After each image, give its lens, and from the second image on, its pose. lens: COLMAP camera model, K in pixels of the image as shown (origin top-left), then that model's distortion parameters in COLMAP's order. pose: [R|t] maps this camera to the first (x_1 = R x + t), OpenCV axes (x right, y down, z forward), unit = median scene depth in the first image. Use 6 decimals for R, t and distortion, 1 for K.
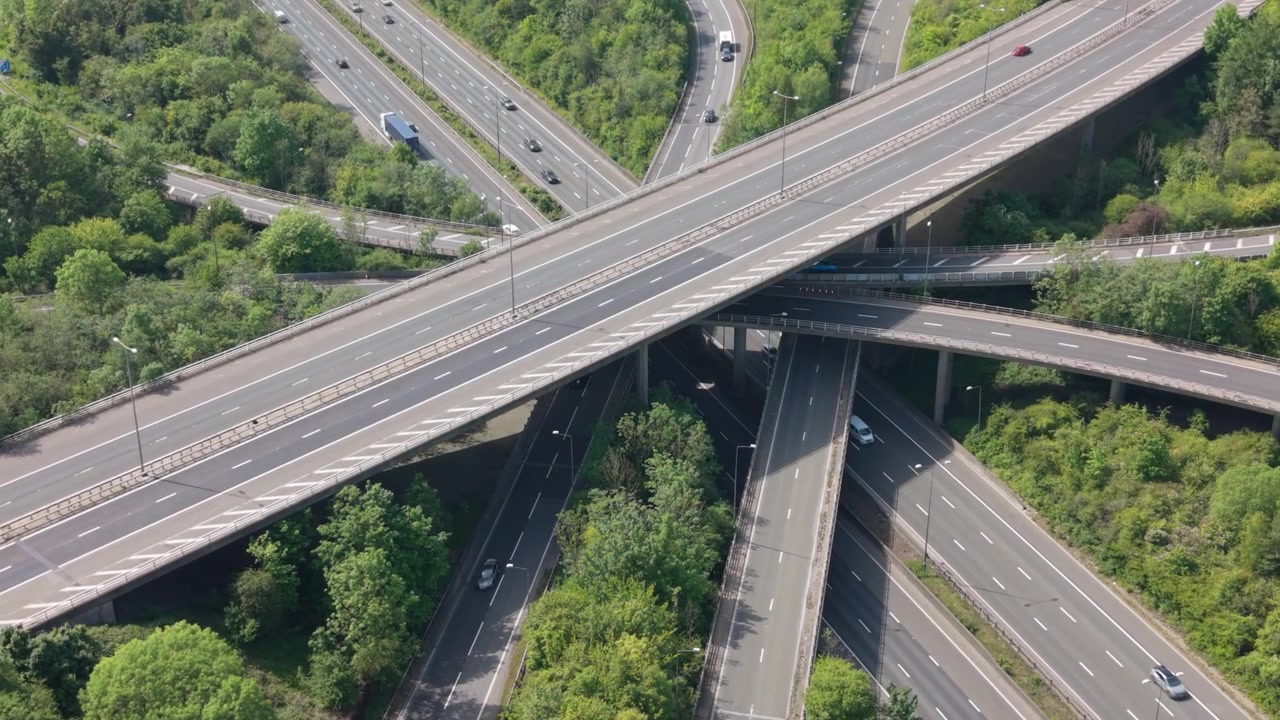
lens RADIAL K [[1838.2, 0, 640.0], [0, 1838.2, 360.0], [0, 0, 1]] dist [0.224605, -0.898301]
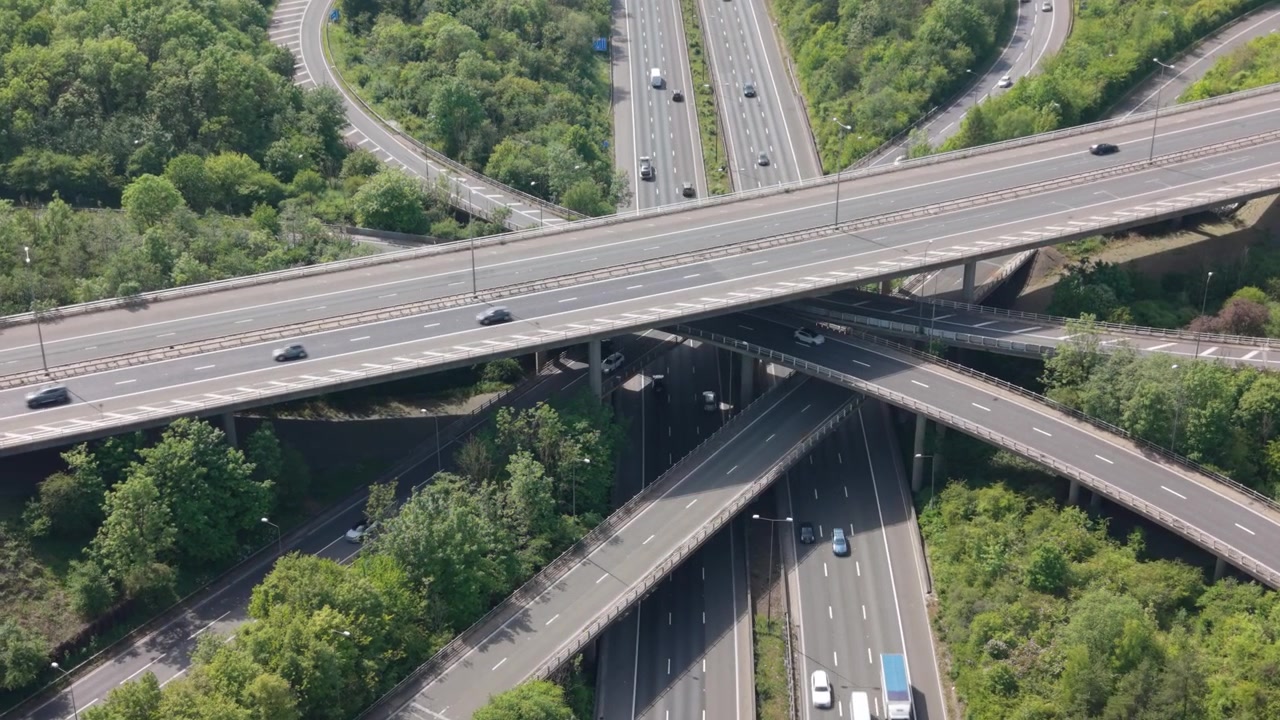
lens RADIAL K [[1838.2, 0, 640.0], [0, 1838.2, 360.0], [0, 0, 1]] dist [0.224605, -0.898301]
pose [[0.915852, 0.177593, -0.360105, 0.377602], [-0.177585, 0.983538, 0.033401, -0.038675], [0.360109, 0.033359, 0.932314, 0.077256]]
